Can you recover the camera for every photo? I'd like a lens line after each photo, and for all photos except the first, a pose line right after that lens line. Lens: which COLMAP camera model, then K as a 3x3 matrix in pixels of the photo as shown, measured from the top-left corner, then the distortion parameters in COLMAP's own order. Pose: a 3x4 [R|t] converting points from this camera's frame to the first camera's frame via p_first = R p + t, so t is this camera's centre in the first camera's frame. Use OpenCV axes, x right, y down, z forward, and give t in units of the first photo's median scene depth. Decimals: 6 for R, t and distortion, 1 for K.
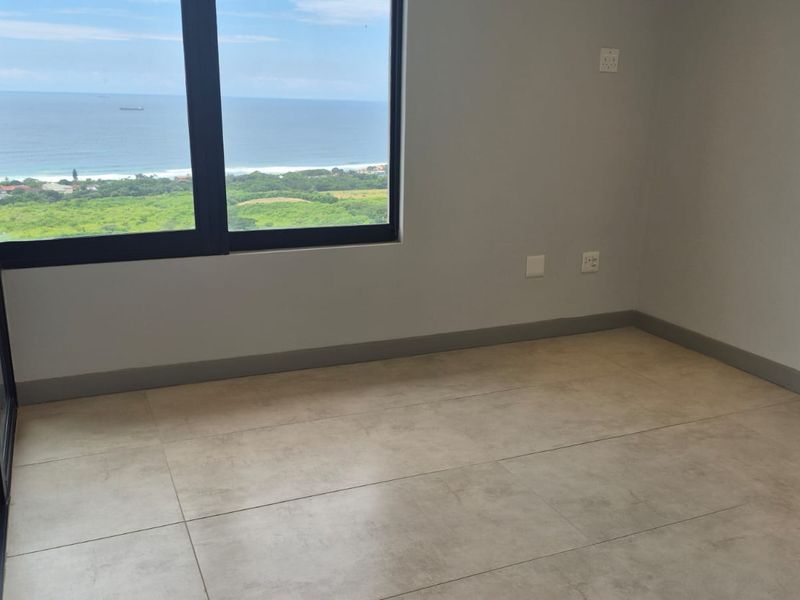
lens RADIAL K [[721.5, 0, 400.0], [0, 721.5, 300.0], [0, 0, 1]] dist [0.104990, -0.176449]
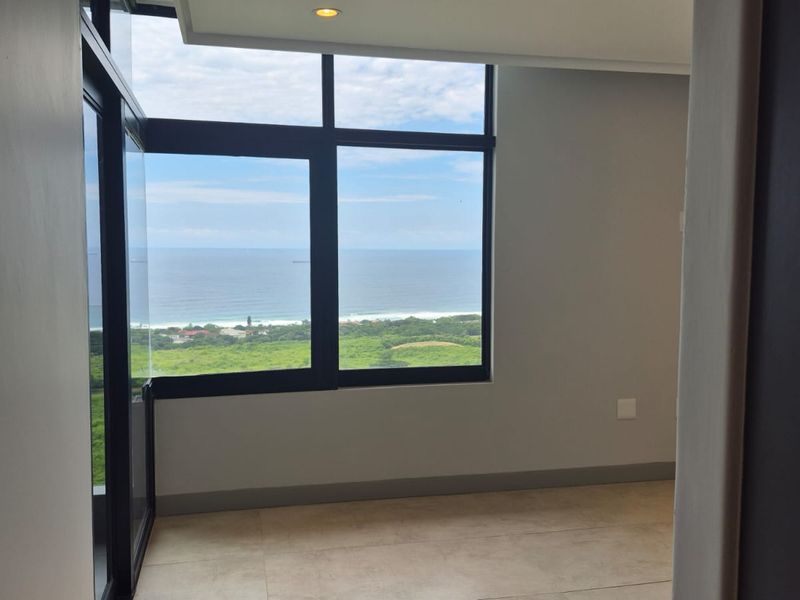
lens RADIAL K [[719.7, 0, 410.0], [0, 719.7, 301.0], [0, 0, 1]] dist [0.133642, -0.237249]
pose [[0.981242, -0.004649, -0.192725, 0.106398], [-0.033177, 0.980722, -0.192571, 0.016622], [0.189905, 0.195353, 0.962171, -0.121689]]
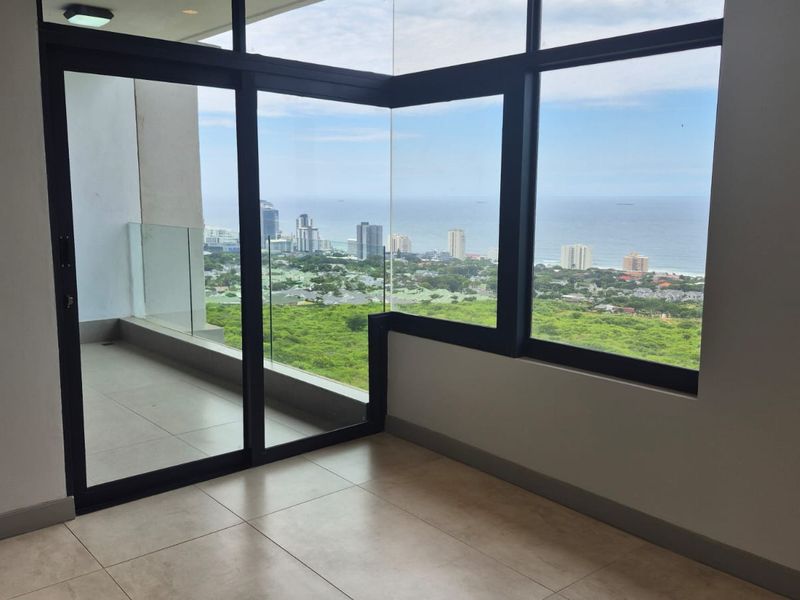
lens RADIAL K [[719.7, 0, 410.0], [0, 719.7, 301.0], [0, 0, 1]] dist [0.133642, -0.237249]
pose [[0.278284, 0.118777, -0.953127, 0.716207], [-0.254006, 0.966097, 0.046231, -0.157340], [0.926304, 0.229234, 0.299019, 0.566984]]
